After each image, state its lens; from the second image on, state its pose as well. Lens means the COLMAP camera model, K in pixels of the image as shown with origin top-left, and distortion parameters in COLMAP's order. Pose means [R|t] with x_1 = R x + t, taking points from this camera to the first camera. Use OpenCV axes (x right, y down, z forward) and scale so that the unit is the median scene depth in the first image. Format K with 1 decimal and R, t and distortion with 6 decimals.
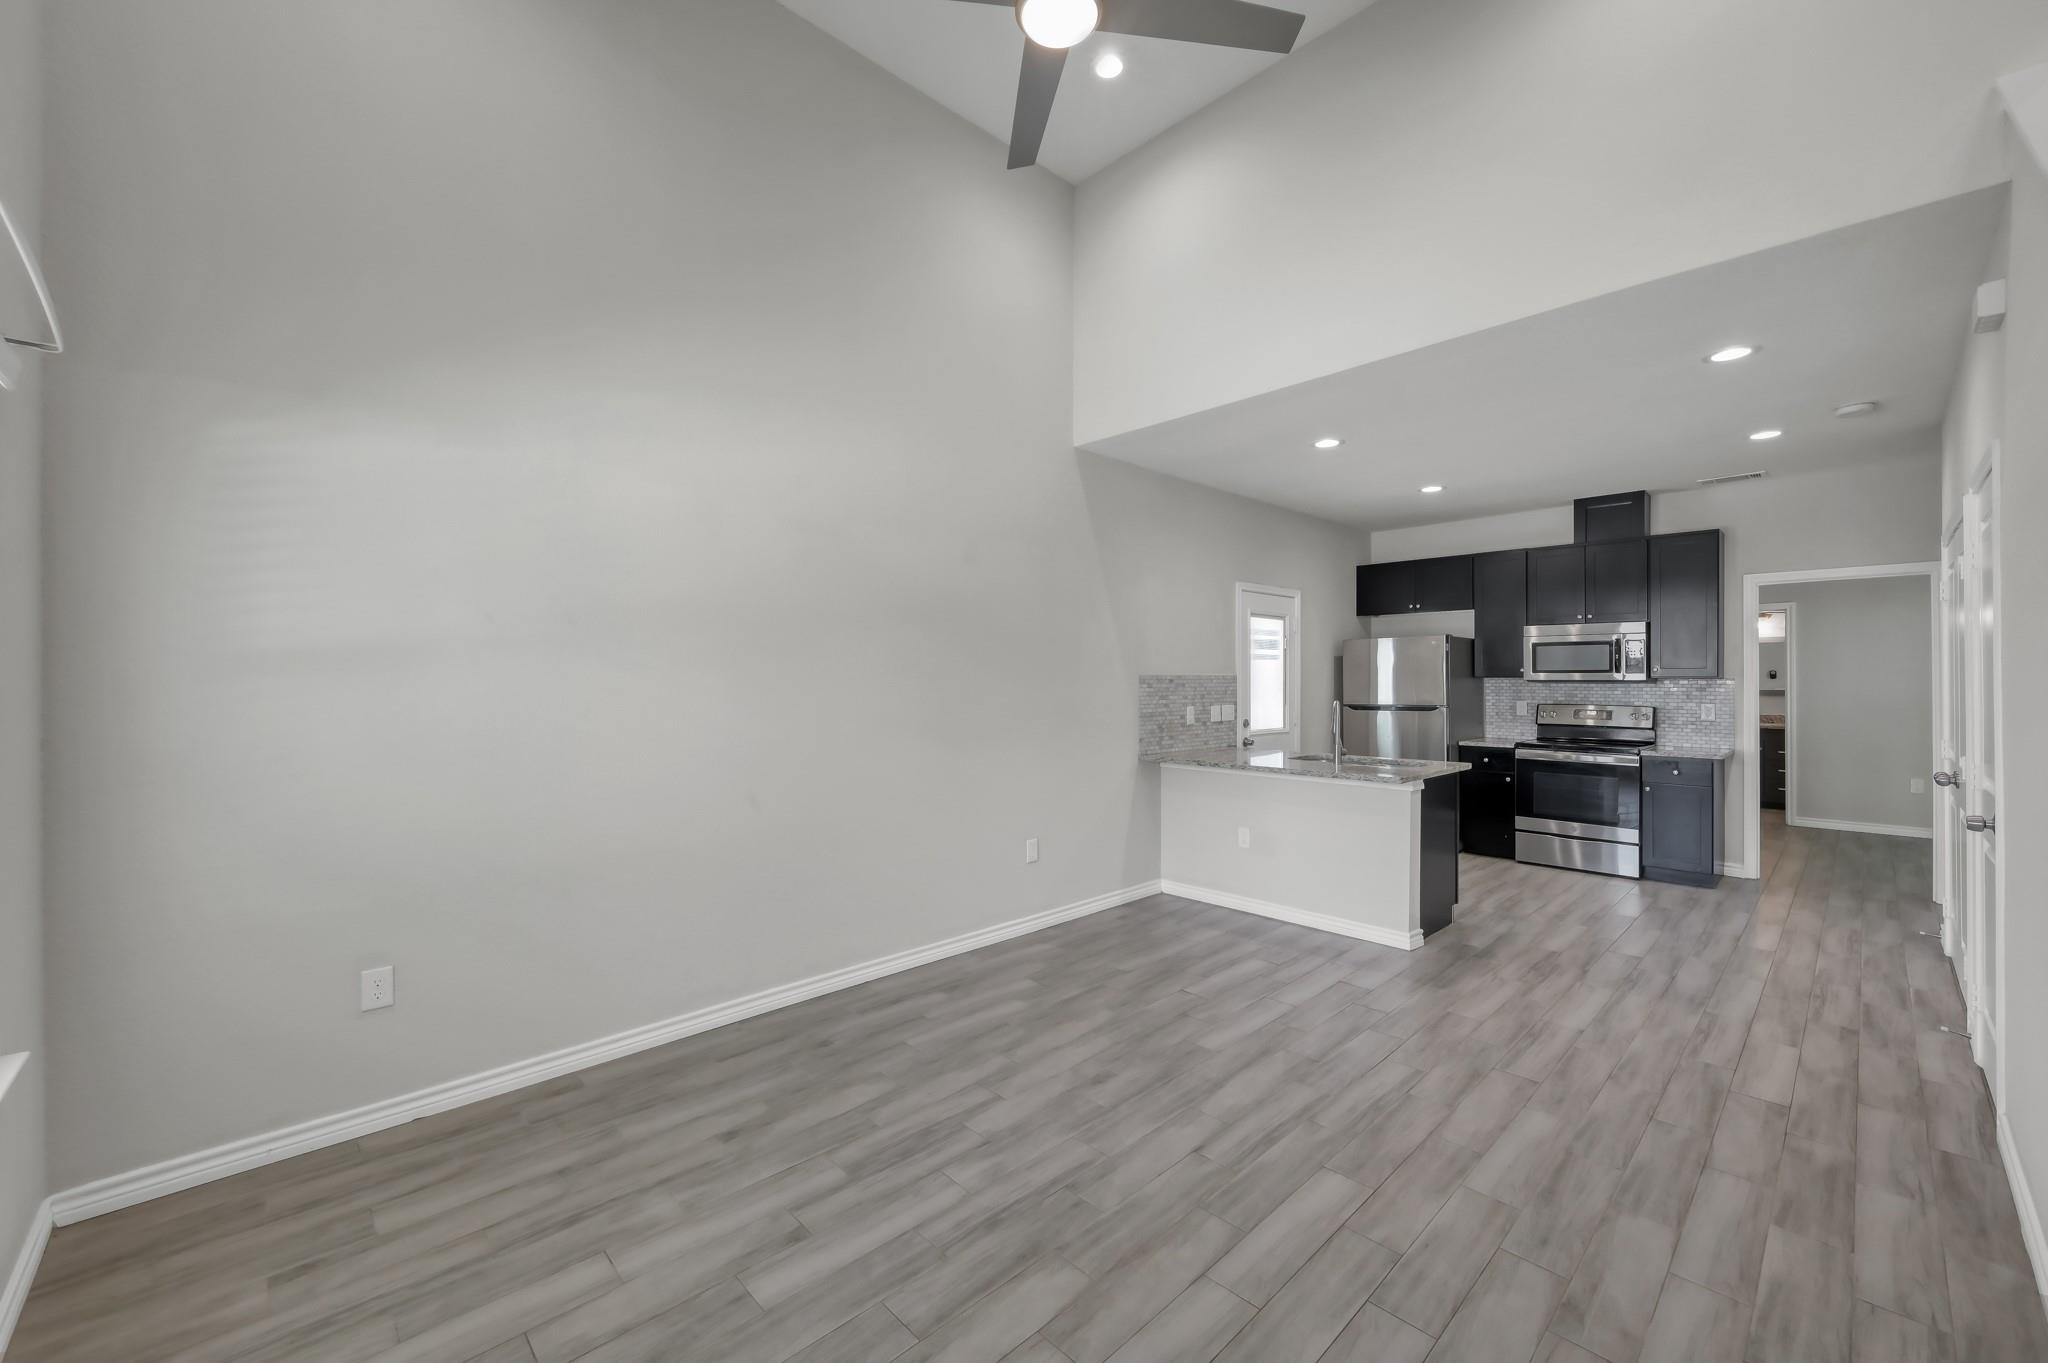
lens RADIAL K [[804.9, 0, 1017.2], [0, 804.9, 683.4], [0, 0, 1]] dist [-0.001023, 0.000537]
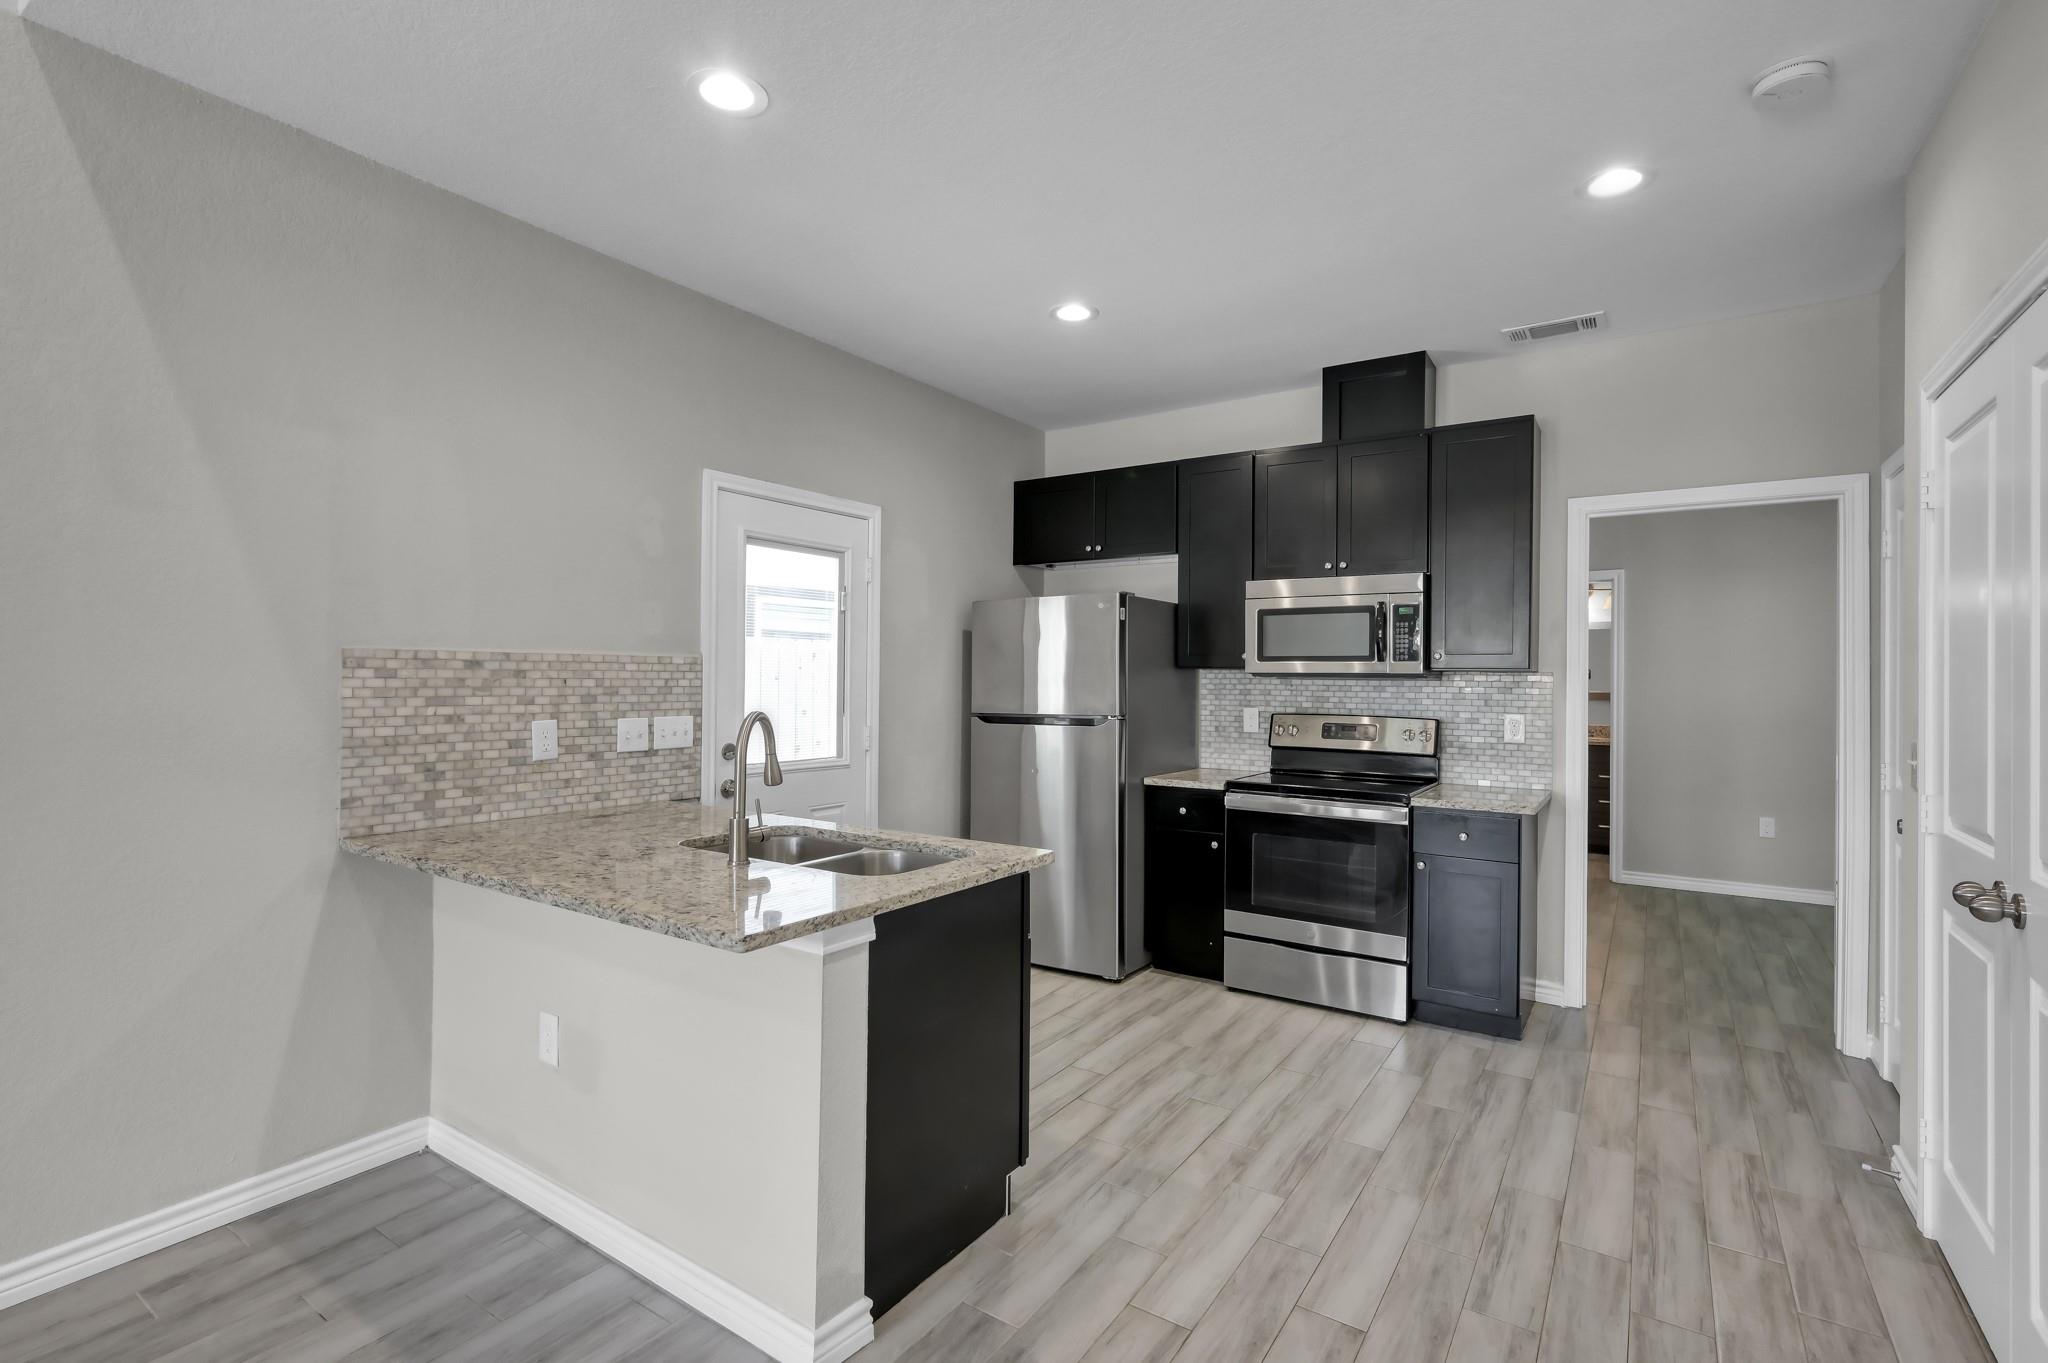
lens RADIAL K [[945.3, 0, 1019.4], [0, 945.3, 679.9], [0, 0, 1]] dist [-0.000828, 0.000824]
pose [[0.976163, 0.008160, 0.216884, 0.386648], [-0.007714, 0.999966, -0.002901, 0.005137], [-0.216901, 0.001159, 0.976193, 0.439605]]
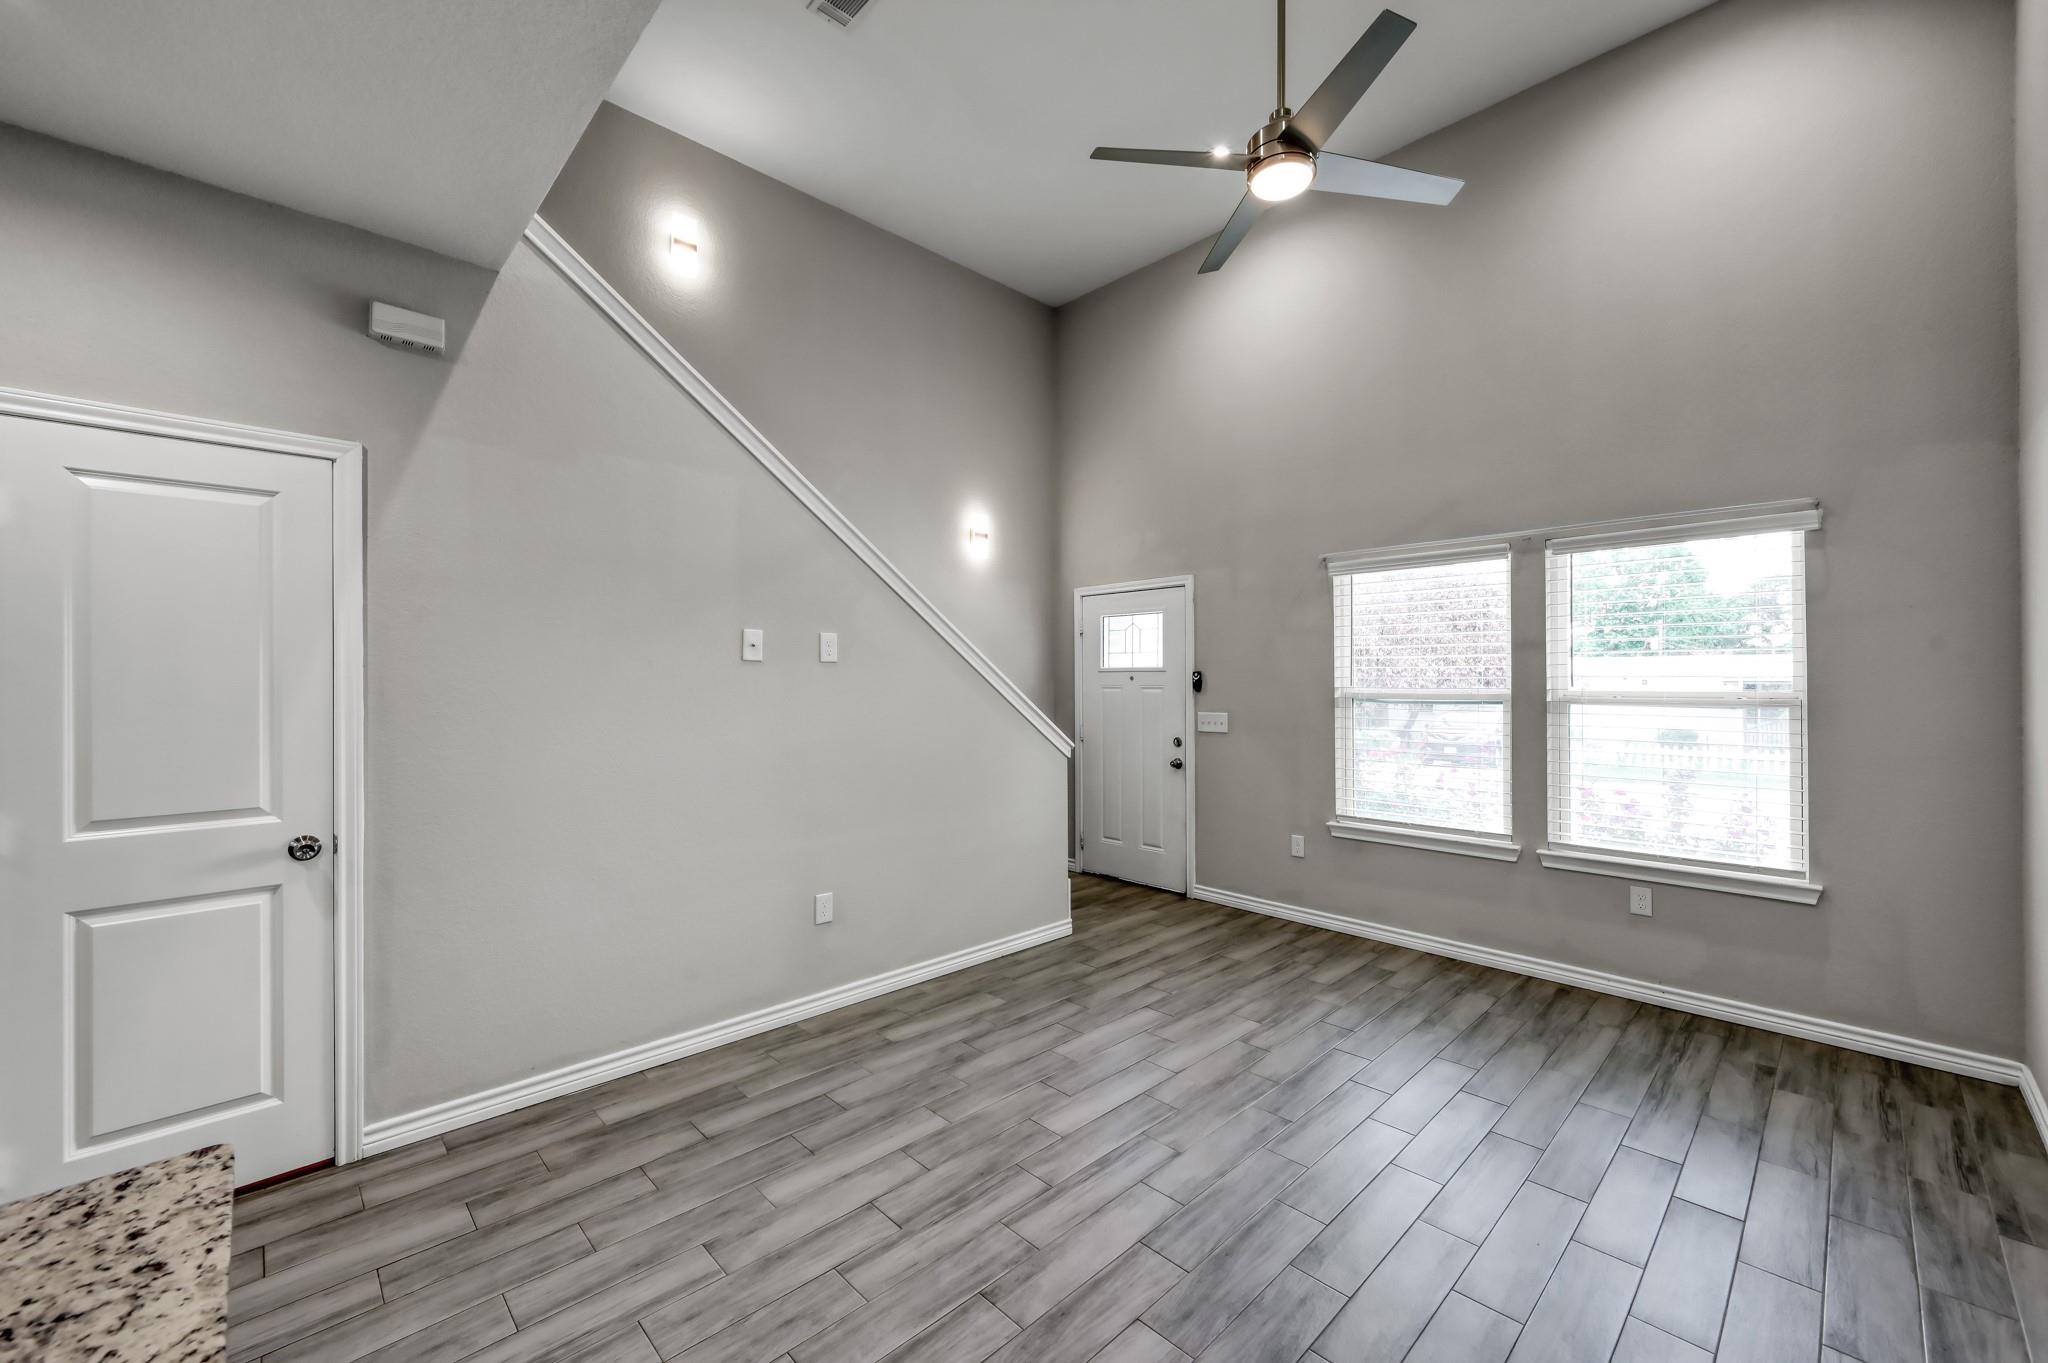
lens RADIAL K [[804.9, 0, 1018.8], [0, 804.9, 681.3], [0, 0, 1]] dist [-0.001023, 0.000537]
pose [[-0.999977, 0.002049, -0.006536, 0.199882], [0.002014, 0.999984, 0.005314, -0.008223], [0.006546, 0.005300, -0.999965, 0.934509]]
